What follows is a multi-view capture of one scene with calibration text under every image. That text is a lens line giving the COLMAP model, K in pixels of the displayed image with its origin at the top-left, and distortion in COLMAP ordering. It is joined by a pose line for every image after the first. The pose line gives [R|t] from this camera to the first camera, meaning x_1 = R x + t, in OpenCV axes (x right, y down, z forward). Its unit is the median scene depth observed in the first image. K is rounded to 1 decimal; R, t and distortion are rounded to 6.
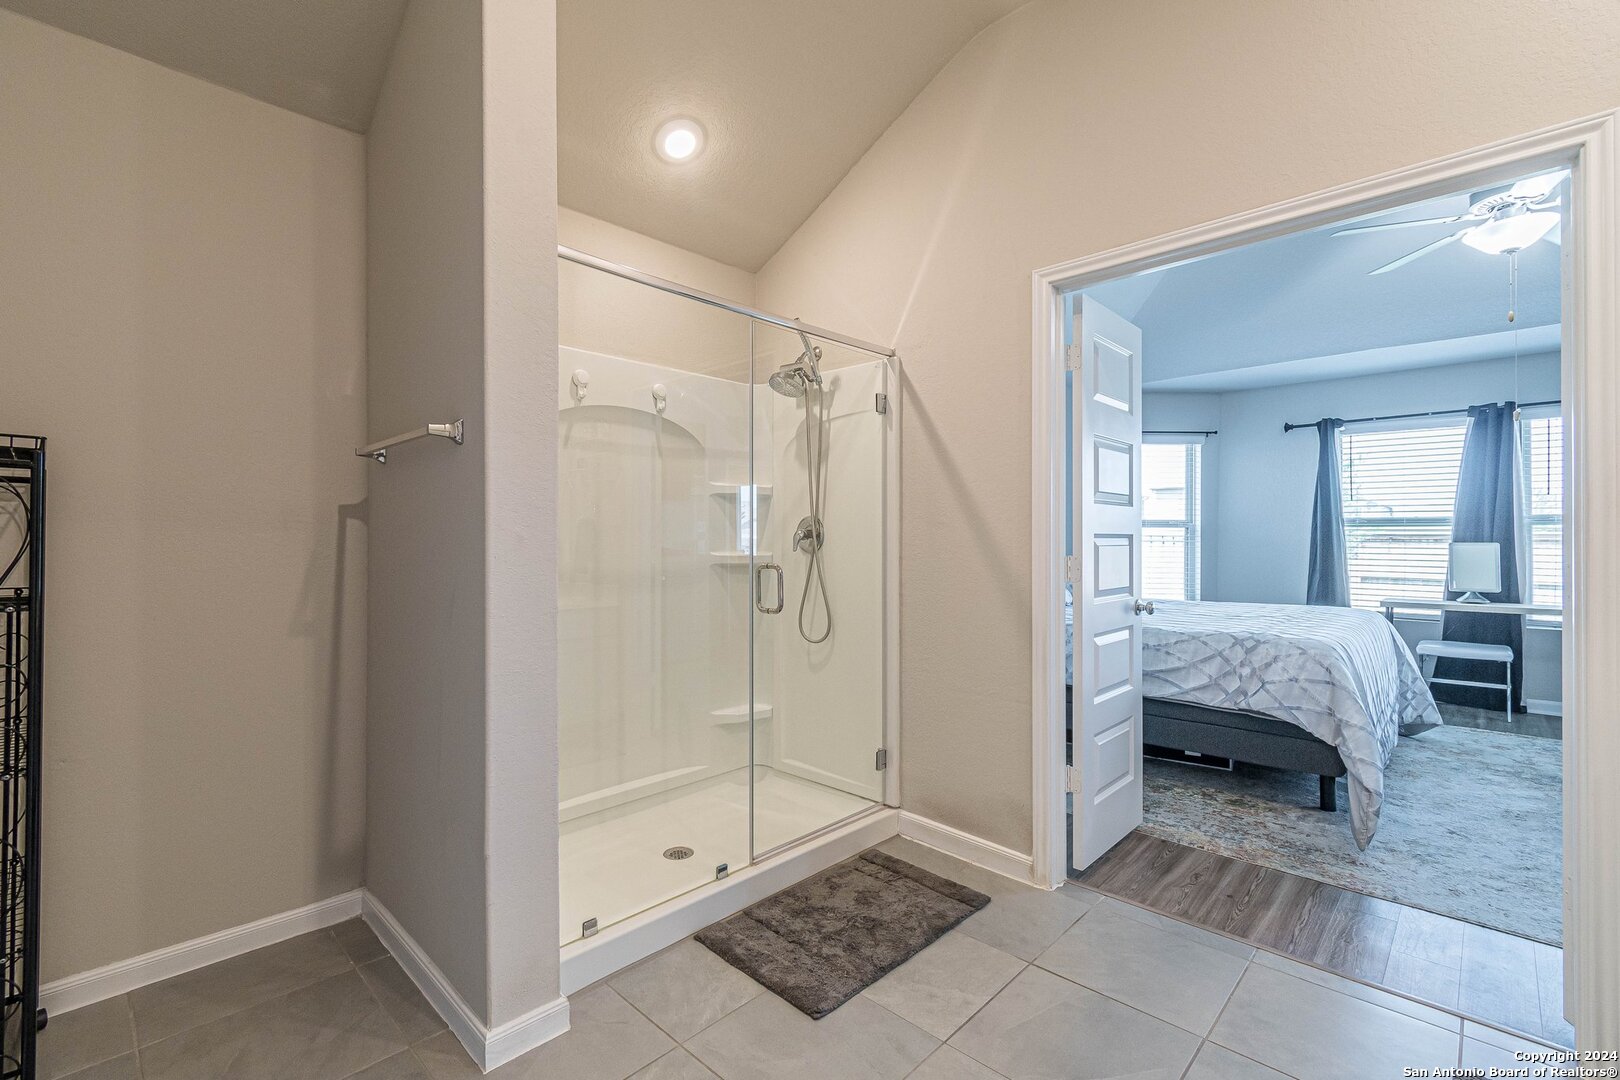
lens RADIAL K [[721.6, 0, 805.0], [0, 721.6, 541.1], [0, 0, 1]] dist [-0.002026, -0.001165]
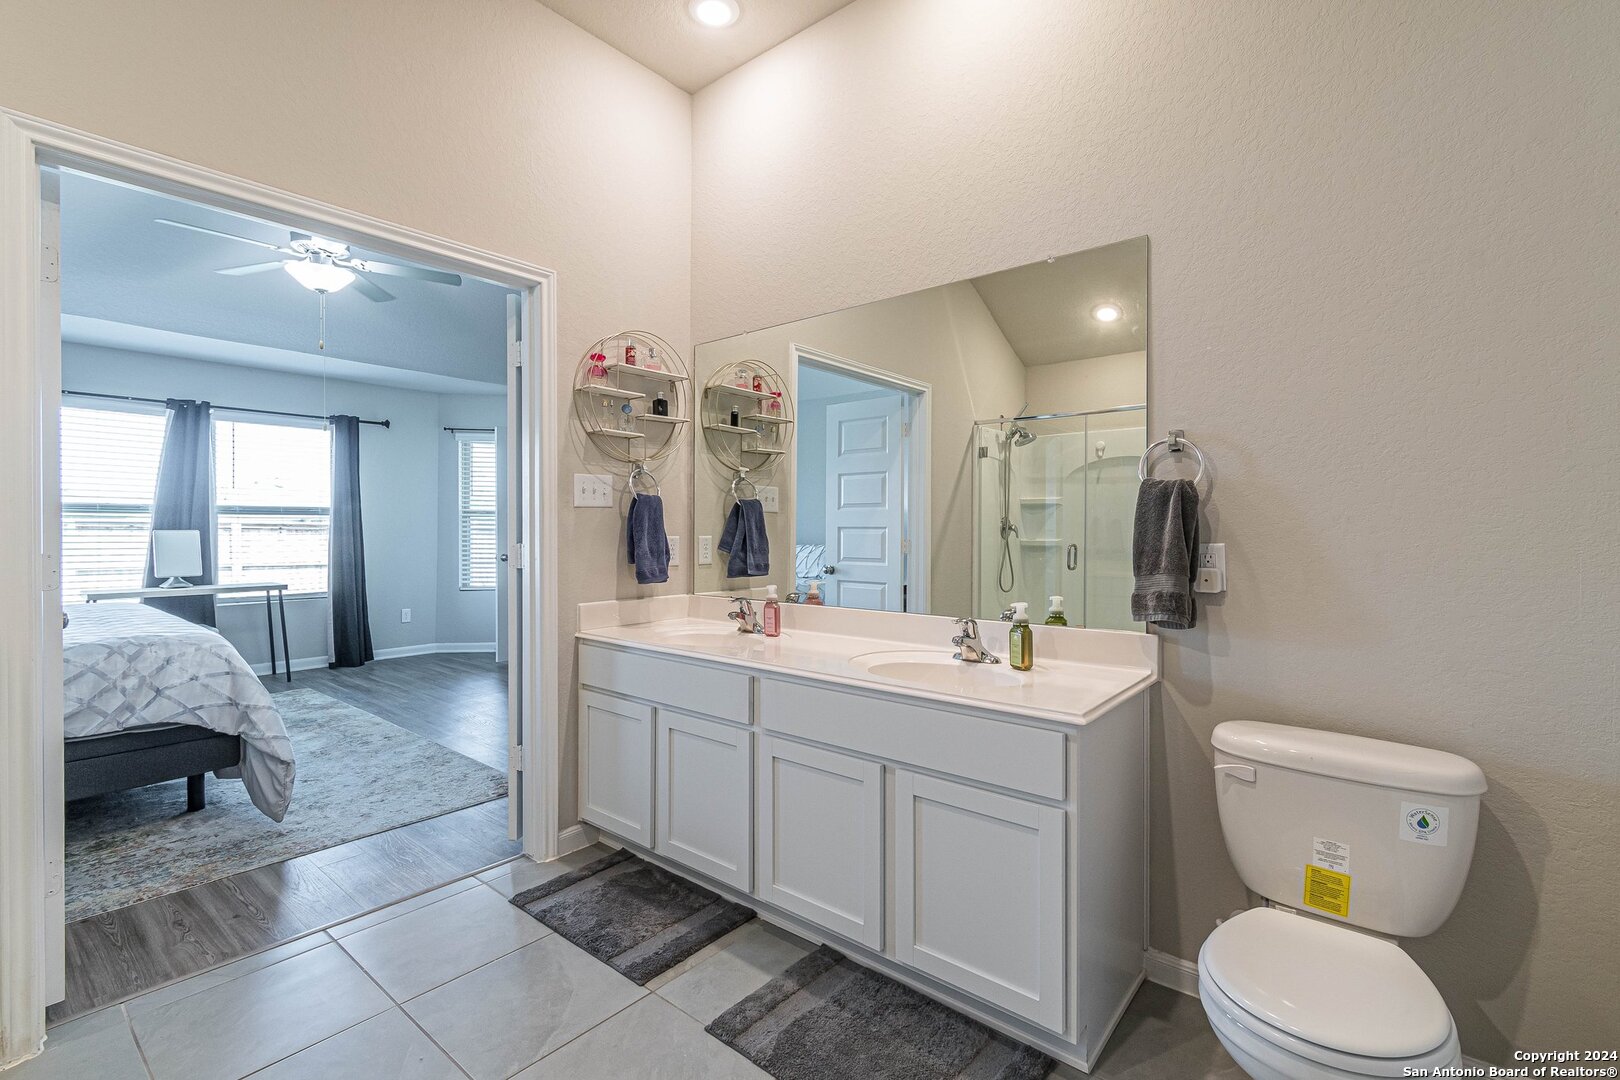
lens RADIAL K [[713.4, 0, 806.1], [0, 713.4, 539.0], [0, 0, 1]] dist [0.003338, -0.002875]
pose [[-0.075185, -0.014863, 0.997059, -0.283084], [-0.001540, 0.999889, 0.014789, -0.002540], [-0.997168, -0.000423, -0.075200, 0.265239]]
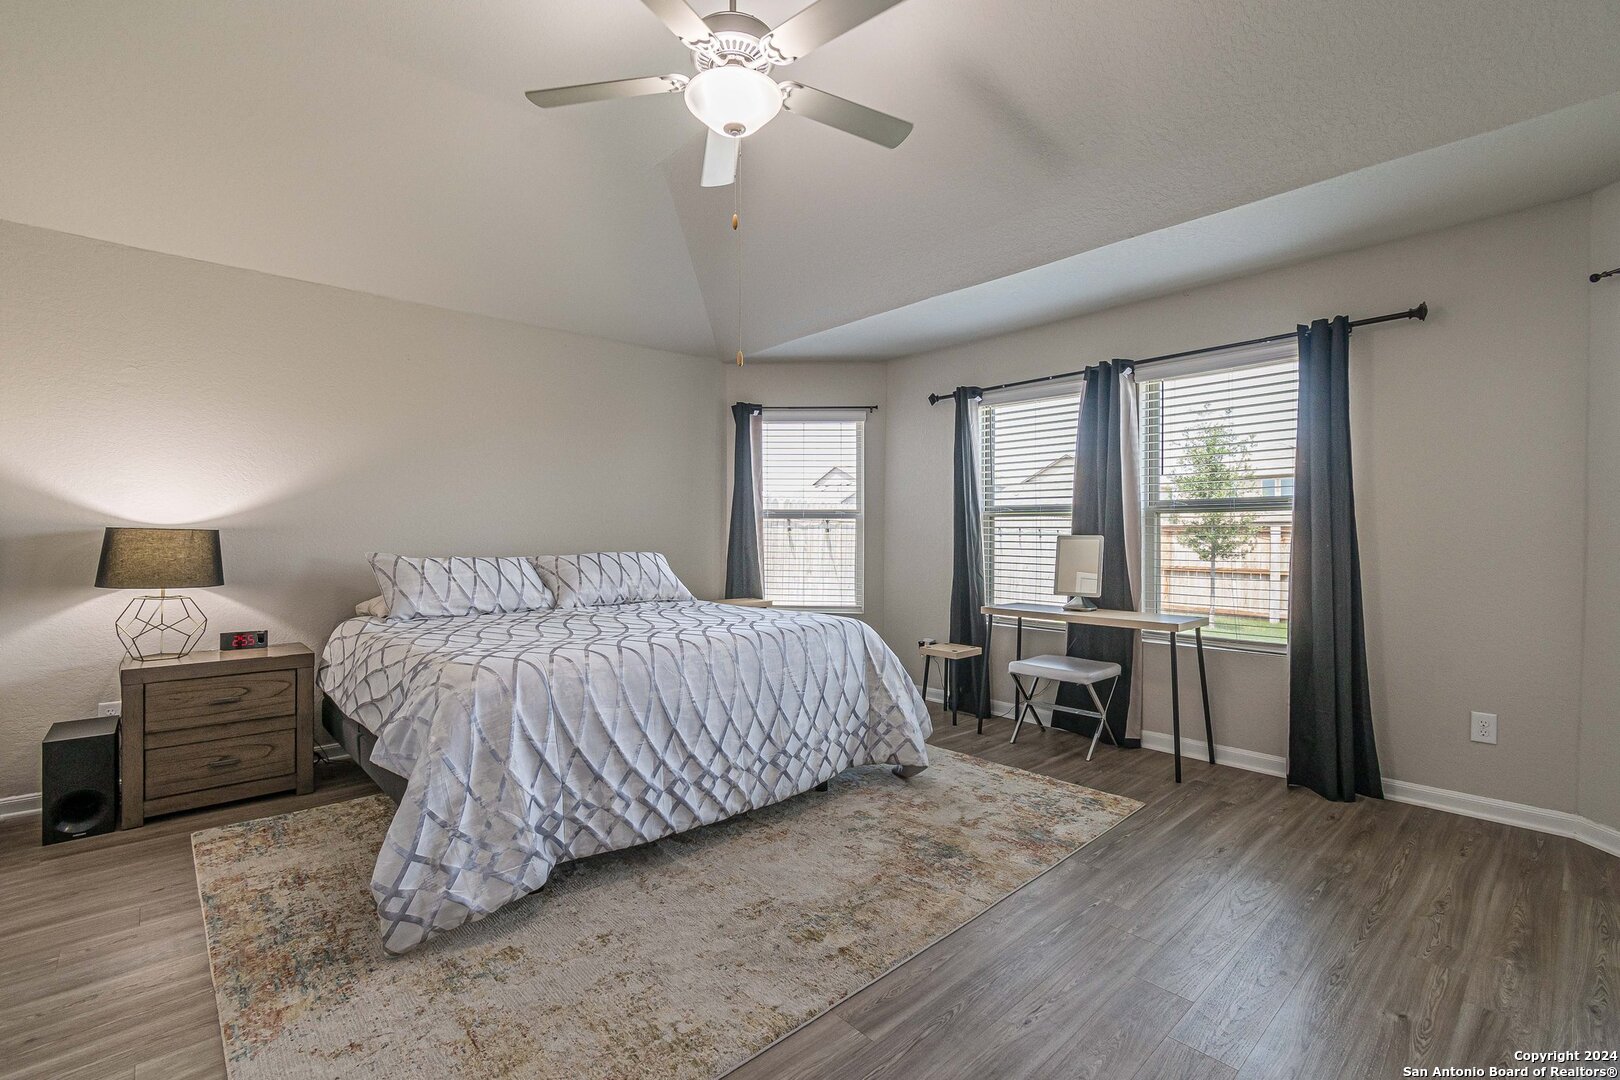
lens RADIAL K [[723.1, 0, 803.6], [0, 723.1, 533.1], [0, 0, 1]] dist [0.002446, -0.000432]
pose [[0.997209, -0.004788, -0.074507, 1.090011], [0.005206, 0.999972, 0.005412, -0.010162], [0.074479, -0.005784, 0.997206, 0.261620]]
